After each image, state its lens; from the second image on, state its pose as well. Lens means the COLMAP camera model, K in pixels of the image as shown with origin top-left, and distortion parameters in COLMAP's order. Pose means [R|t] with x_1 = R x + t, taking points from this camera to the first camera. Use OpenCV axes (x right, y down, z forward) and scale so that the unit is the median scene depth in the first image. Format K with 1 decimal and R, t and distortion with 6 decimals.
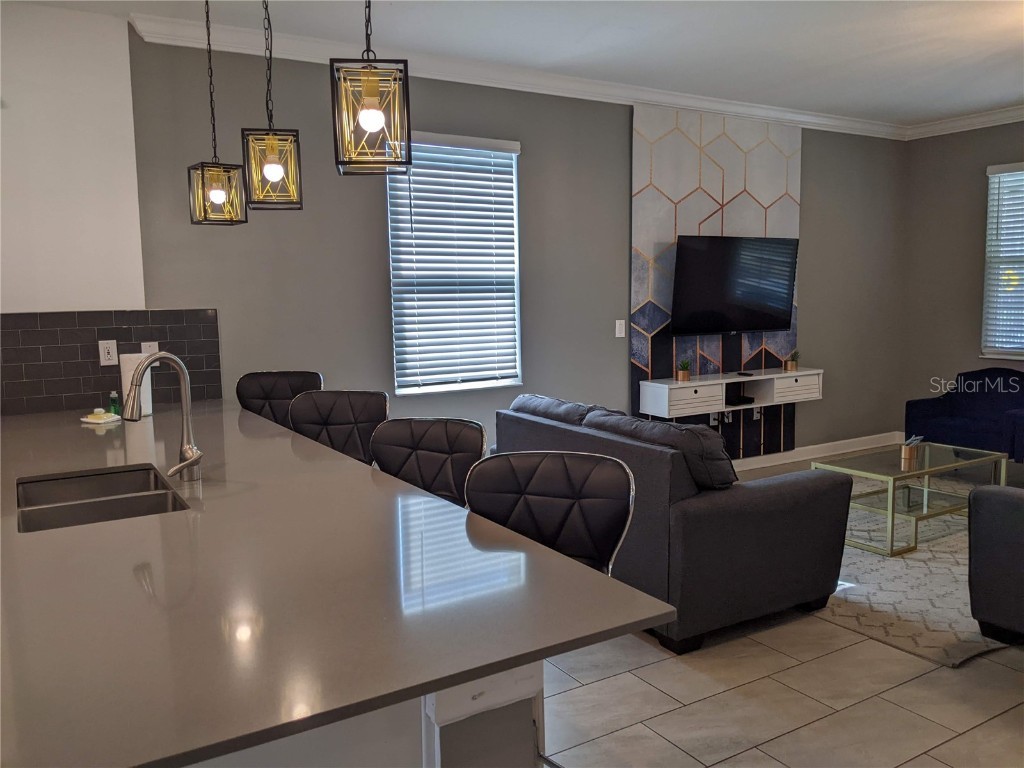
lens RADIAL K [[814.6, 0, 510.3], [0, 814.6, 384.9], [0, 0, 1]] dist [0.076592, -0.145016]
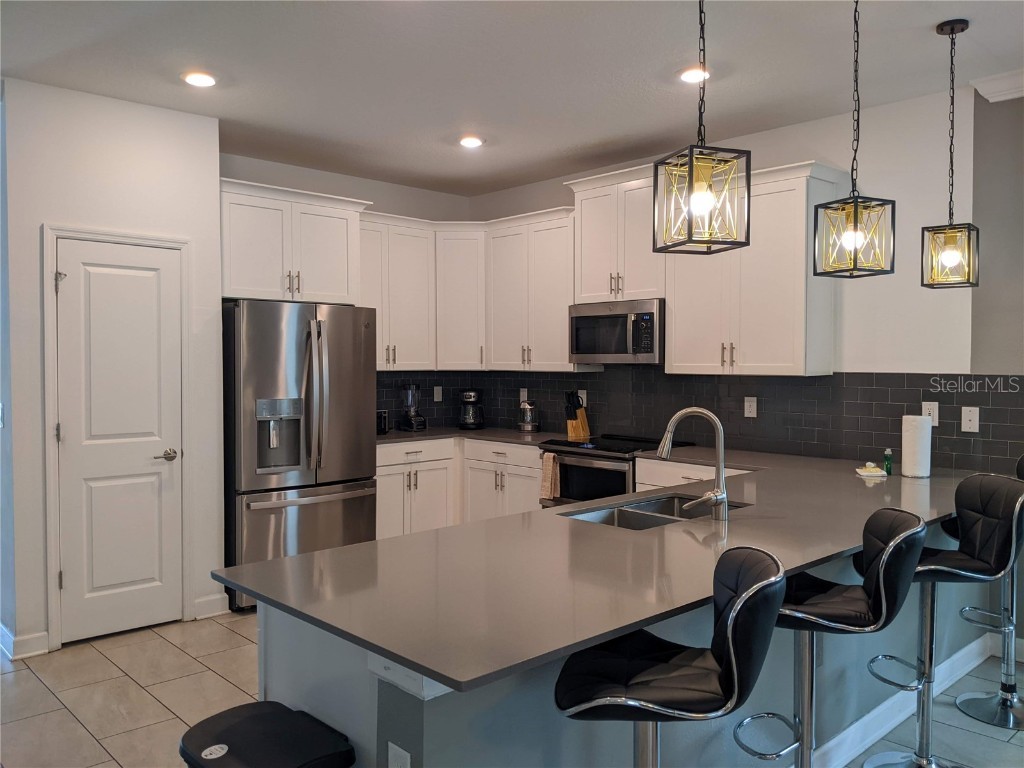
lens RADIAL K [[814.6, 0, 531.6], [0, 814.6, 383.6], [0, 0, 1]] dist [0.076592, -0.145016]
pose [[0.214775, 0.044747, -0.975638, 0.315689], [-0.114363, 0.993230, 0.020378, -0.030957], [0.969945, 0.107200, 0.218438, 0.218452]]
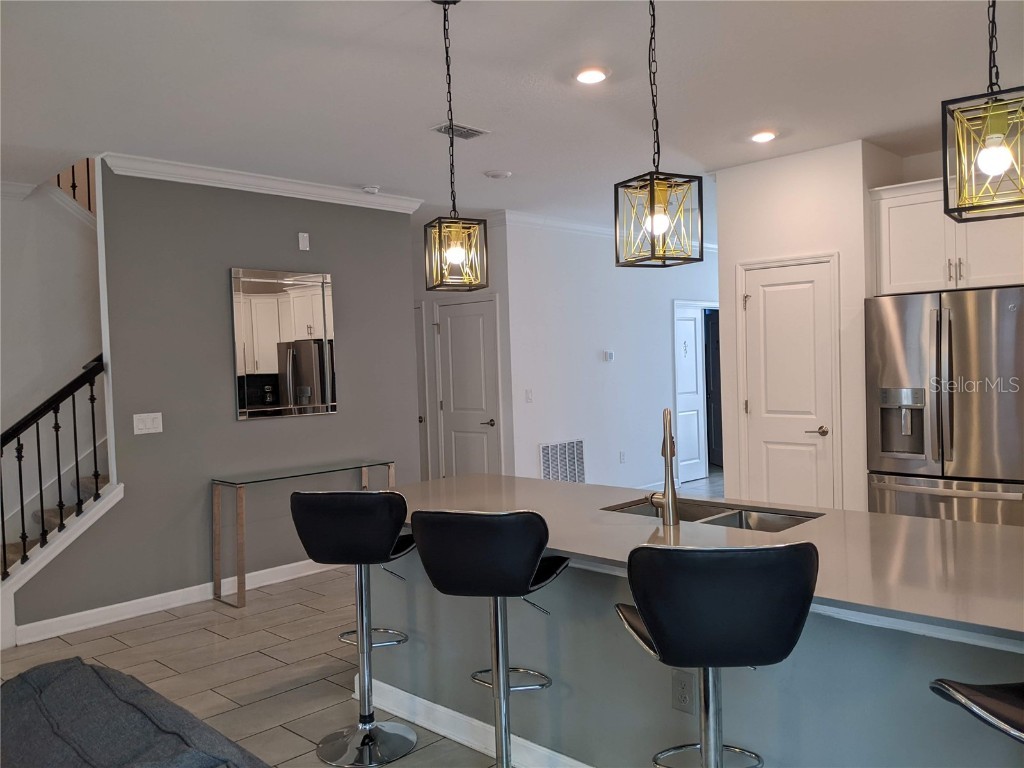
lens RADIAL K [[848.0, 0, 502.3], [0, 848.0, 380.2], [0, 0, 1]] dist [0.032656, -0.018343]
pose [[-0.966282, 0.058638, -0.250720, 0.071707], [0.024208, 0.990100, 0.138264, -0.119038], [0.256345, 0.127533, -0.958135, 0.957855]]
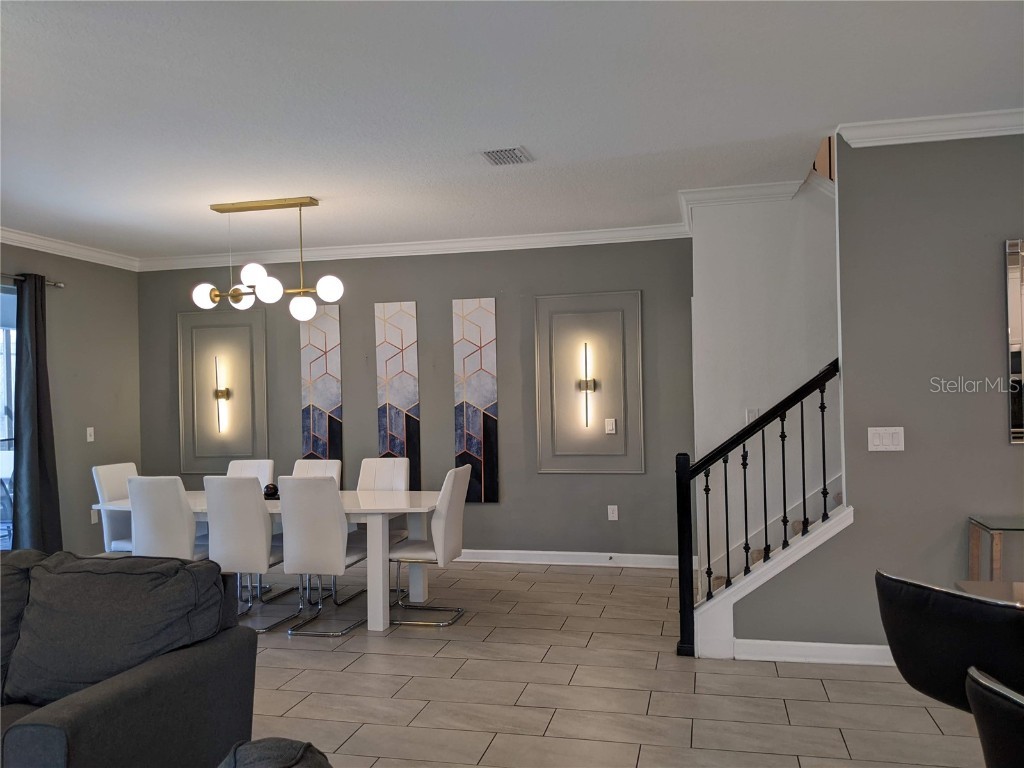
lens RADIAL K [[814.6, 0, 514.8], [0, 814.6, 389.1], [0, 0, 1]] dist [0.076592, -0.145016]
pose [[-0.712935, 0.036154, 0.700297, -0.080353], [0.114297, 0.991306, 0.065182, -0.083365], [-0.691852, 0.126513, -0.710869, 0.718445]]
